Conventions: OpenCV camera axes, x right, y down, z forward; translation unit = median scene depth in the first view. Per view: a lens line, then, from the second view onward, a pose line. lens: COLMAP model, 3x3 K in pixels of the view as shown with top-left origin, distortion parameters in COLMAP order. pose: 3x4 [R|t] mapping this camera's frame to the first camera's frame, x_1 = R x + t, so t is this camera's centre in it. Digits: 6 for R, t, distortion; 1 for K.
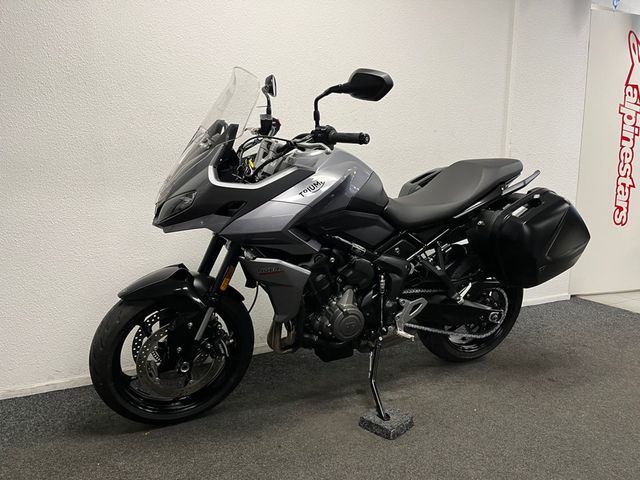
lens RADIAL K [[477.3, 0, 323.9], [0, 477.3, 238.3], [0, 0, 1]] dist [0.076958, -0.105721]
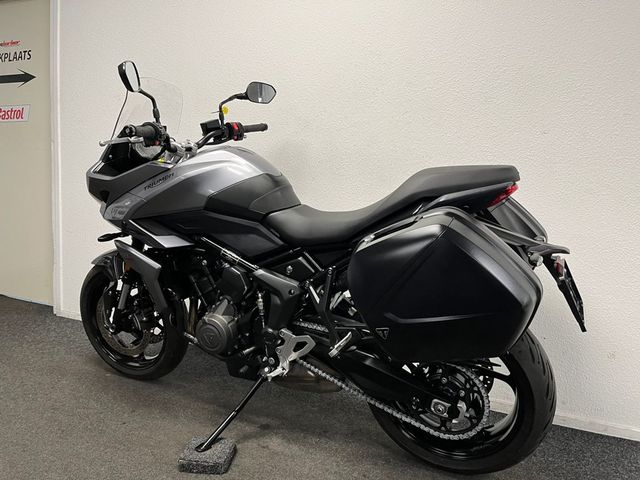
lens RADIAL K [[477.3, 0, 323.9], [0, 477.3, 238.3], [0, 0, 1]] dist [0.076958, -0.105721]
pose [[0.633377, 0.110647, -0.765892, 0.864224], [-0.166020, 0.986109, 0.005166, -0.045279], [0.755825, 0.123881, 0.642948, 0.529867]]
